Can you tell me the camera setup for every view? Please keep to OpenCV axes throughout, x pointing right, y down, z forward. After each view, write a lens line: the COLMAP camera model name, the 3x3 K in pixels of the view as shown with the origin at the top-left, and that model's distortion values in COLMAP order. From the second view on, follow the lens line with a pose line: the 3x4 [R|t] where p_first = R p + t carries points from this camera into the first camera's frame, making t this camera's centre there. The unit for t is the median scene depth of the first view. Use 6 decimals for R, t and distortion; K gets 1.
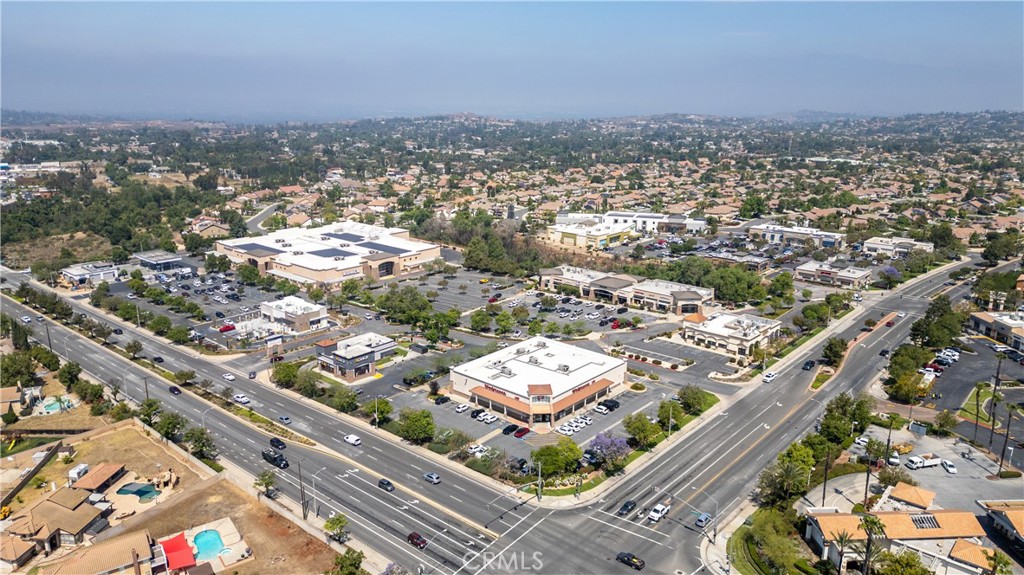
lens RADIAL K [[717.7, 0, 528.3], [0, 717.7, 283.6], [0, 0, 1]] dist [0.084282, -0.107356]
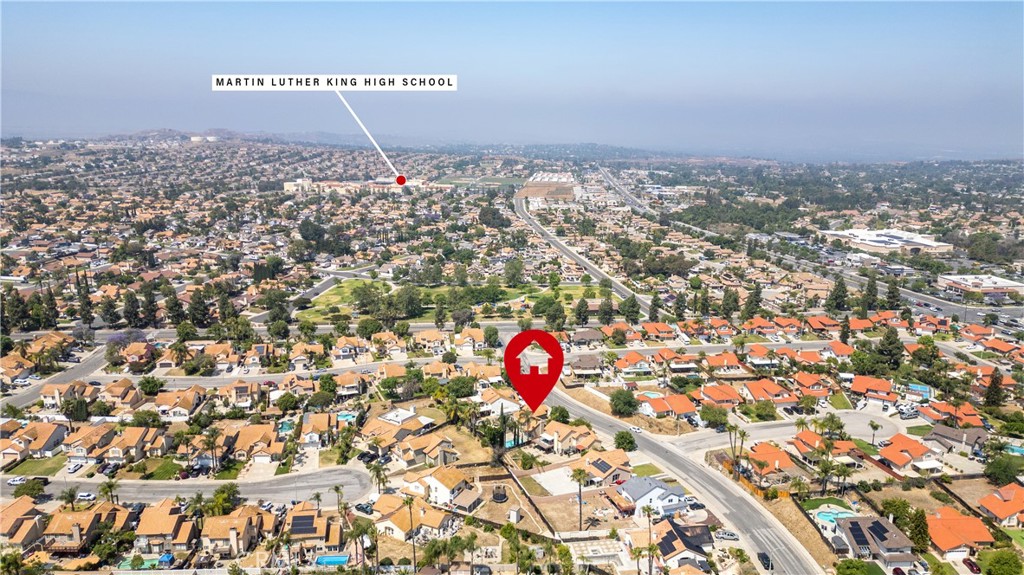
lens RADIAL K [[753.1, 0, 512.0], [0, 753.1, 287.5], [0, 0, 1]] dist [0.098611, -0.116743]
pose [[0.766834, 0.142945, -0.625726, 0.133288], [-0.174789, 0.984548, 0.010710, 0.123297], [0.617588, 0.101157, 0.779970, -0.608563]]
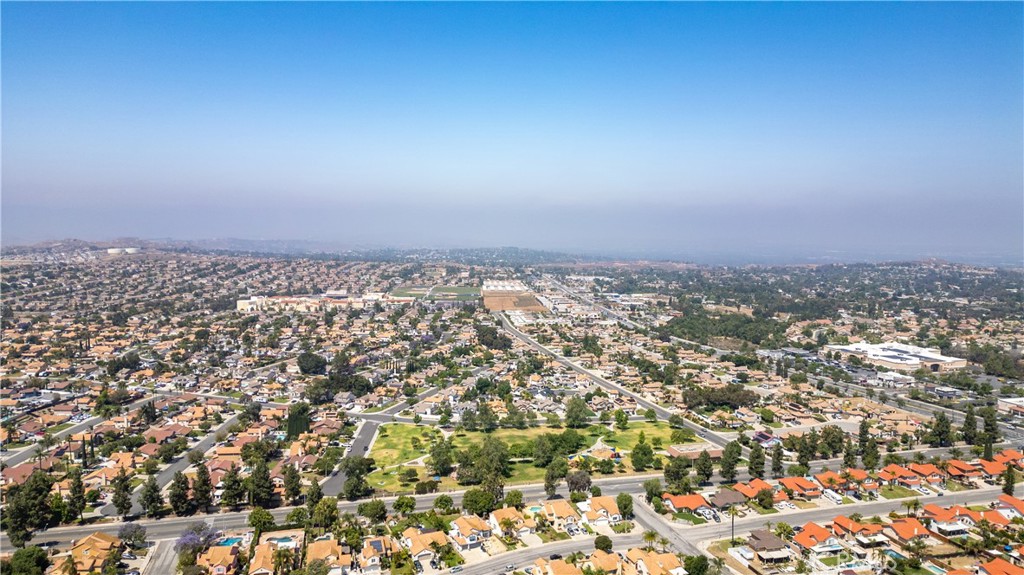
lens RADIAL K [[753.1, 0, 512.0], [0, 753.1, 287.5], [0, 0, 1]] dist [0.098611, -0.116743]
pose [[0.842145, 0.046855, -0.537211, -0.036875], [-0.142693, 0.980070, -0.138209, 0.108883], [0.520029, 0.193048, 0.832047, -0.642444]]
